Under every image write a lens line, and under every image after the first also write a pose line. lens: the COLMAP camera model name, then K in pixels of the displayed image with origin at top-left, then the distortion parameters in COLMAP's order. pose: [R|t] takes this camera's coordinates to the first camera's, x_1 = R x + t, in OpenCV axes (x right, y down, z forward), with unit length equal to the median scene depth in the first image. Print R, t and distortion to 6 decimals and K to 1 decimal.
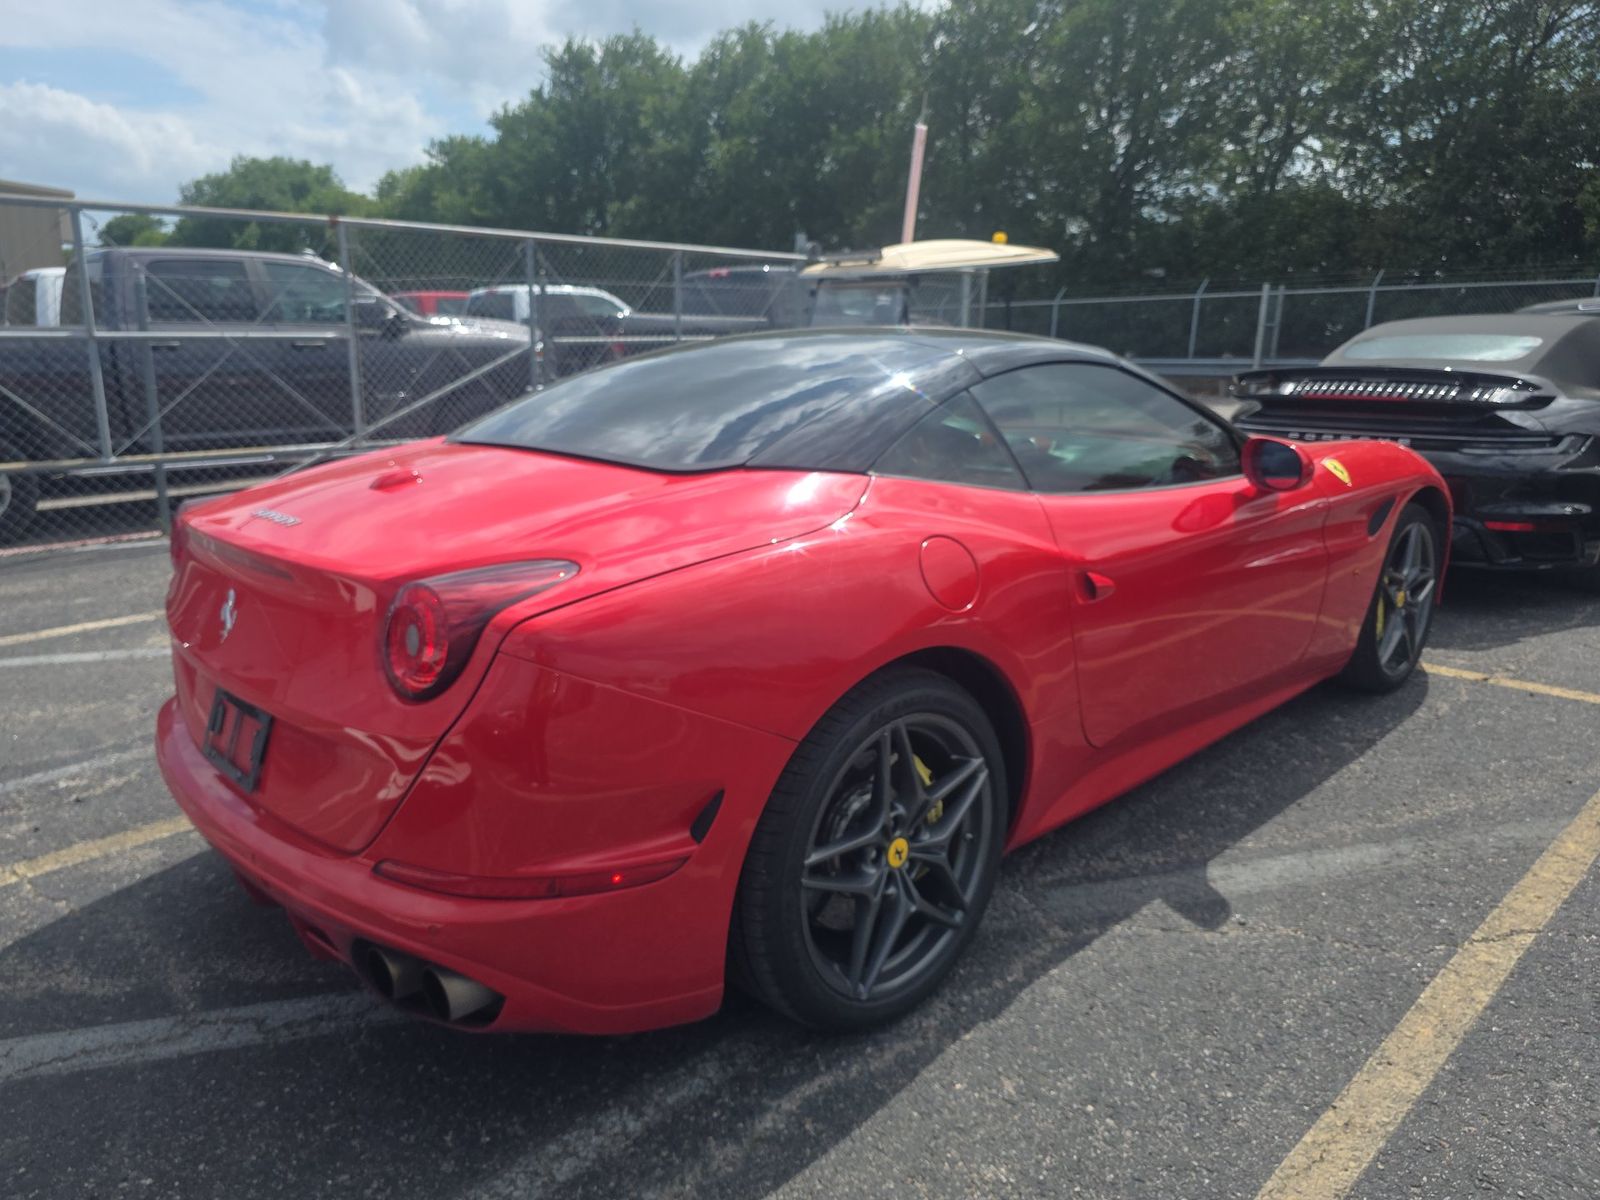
lens RADIAL K [[1070.7, 0, 800.0], [0, 1070.7, 600.0], [0, 0, 1]] dist [0.004241, 0.000047]
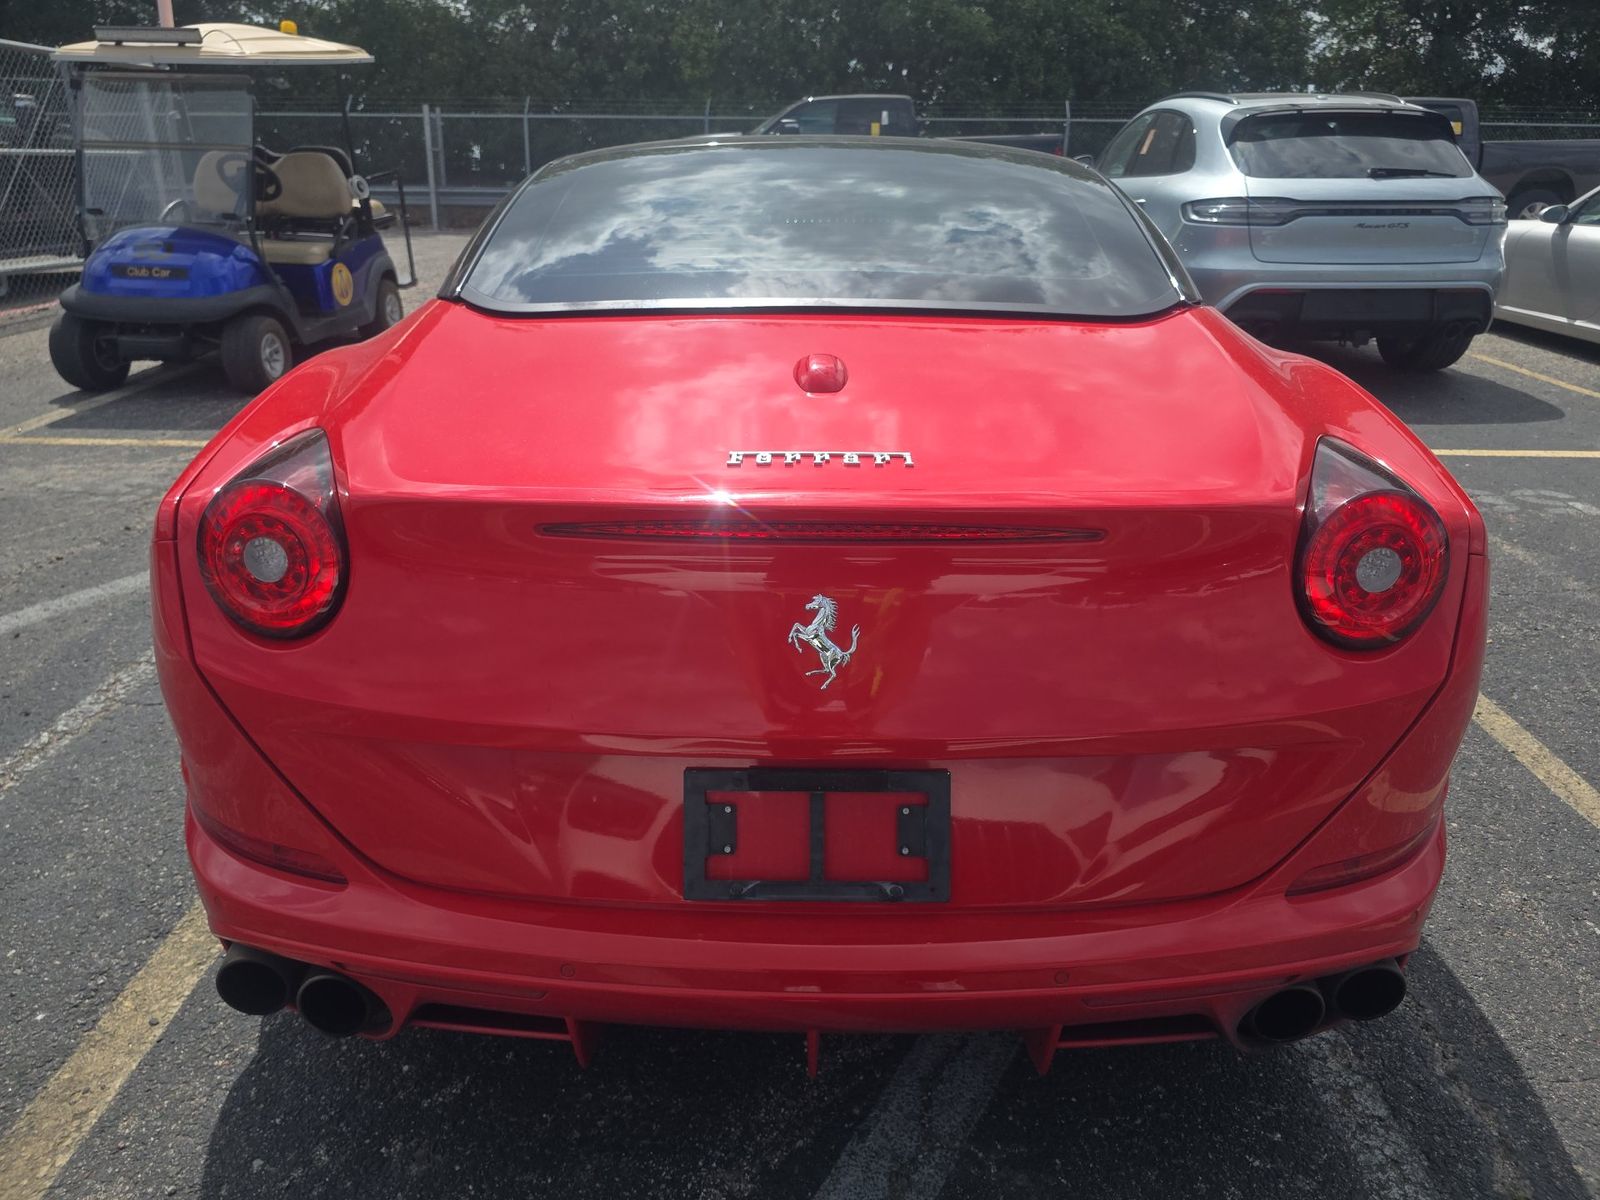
lens RADIAL K [[1070.7, 0, 800.0], [0, 1070.7, 600.0], [0, 0, 1]] dist [0.004241, 0.000047]
pose [[0.701433, -0.253766, 0.666030, -0.666774], [0.154162, 0.966366, 0.205841, -0.089623], [-0.695864, -0.041707, 0.716962, 0.445041]]
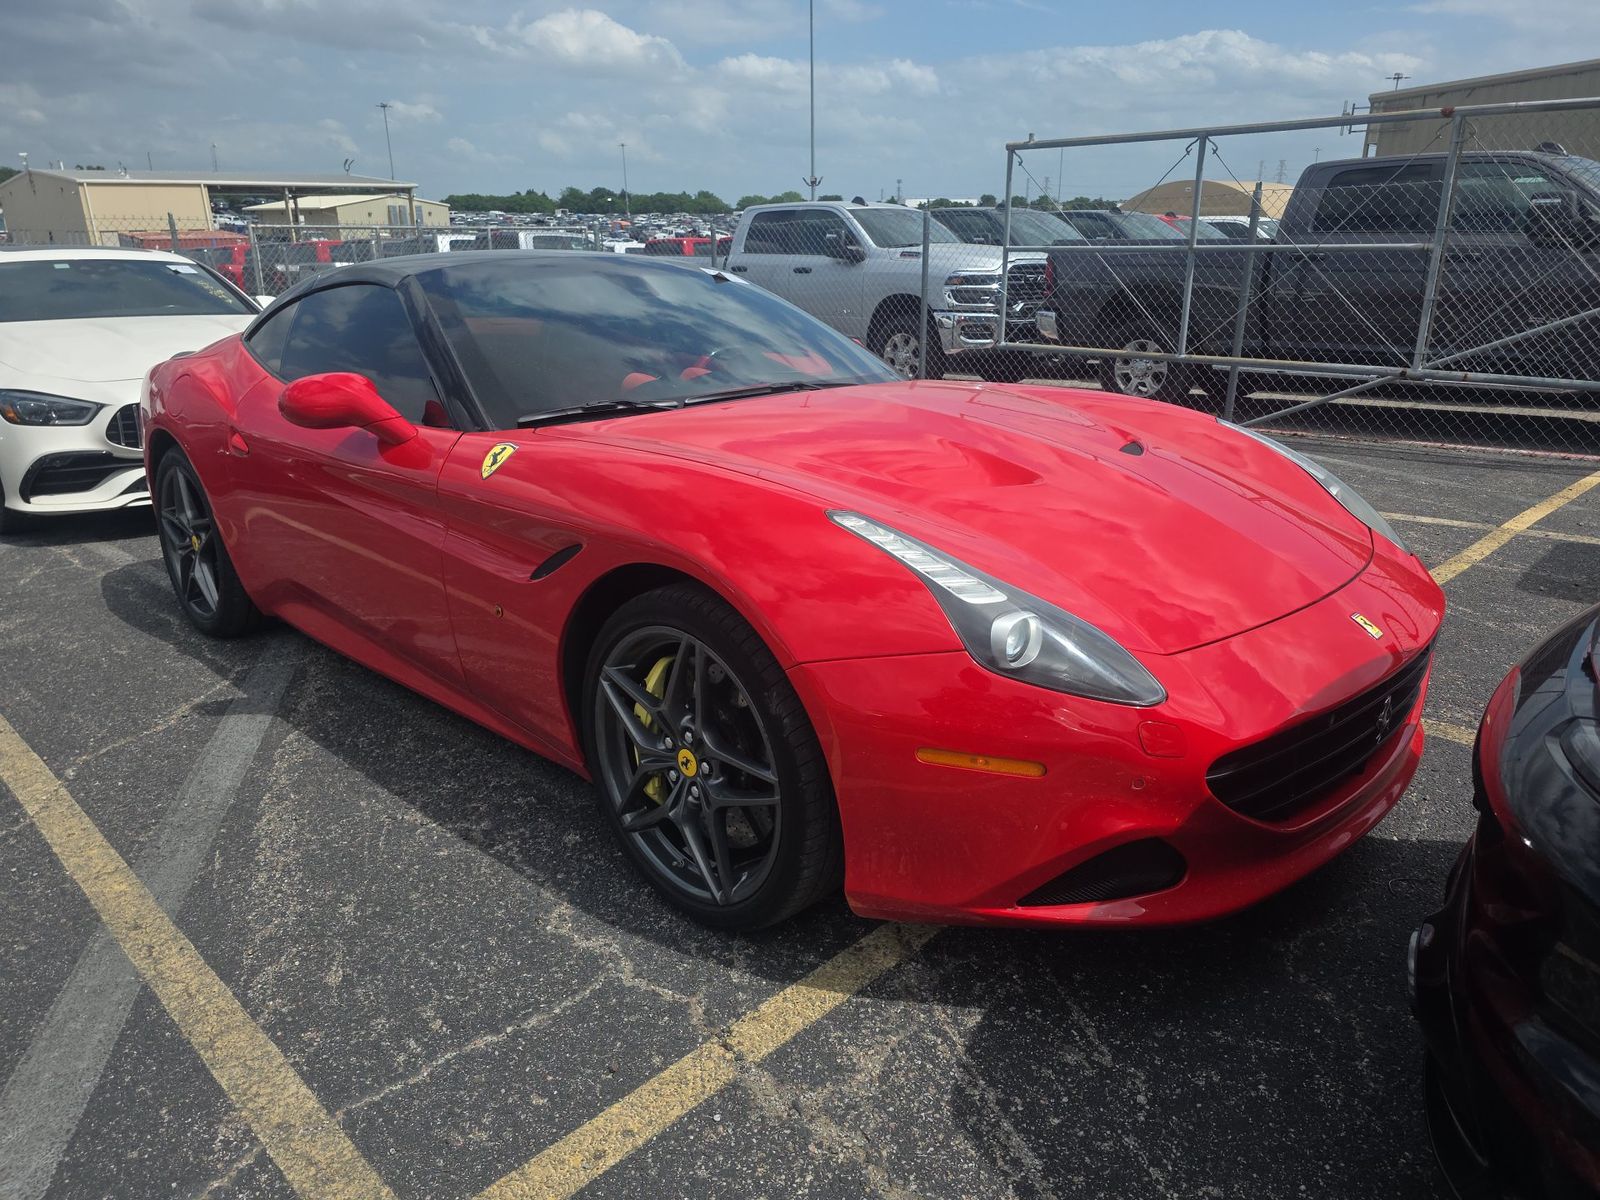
lens RADIAL K [[1063.3, 0, 800.0], [0, 1063.3, 600.0], [0, 0, 1]] dist [0.051681, -0.000571]
pose [[0.059020, 0.319762, -0.945658, 1.458133], [-0.237443, 0.924618, 0.297829, -0.361254], [0.969607, 0.206962, 0.130497, 1.327115]]
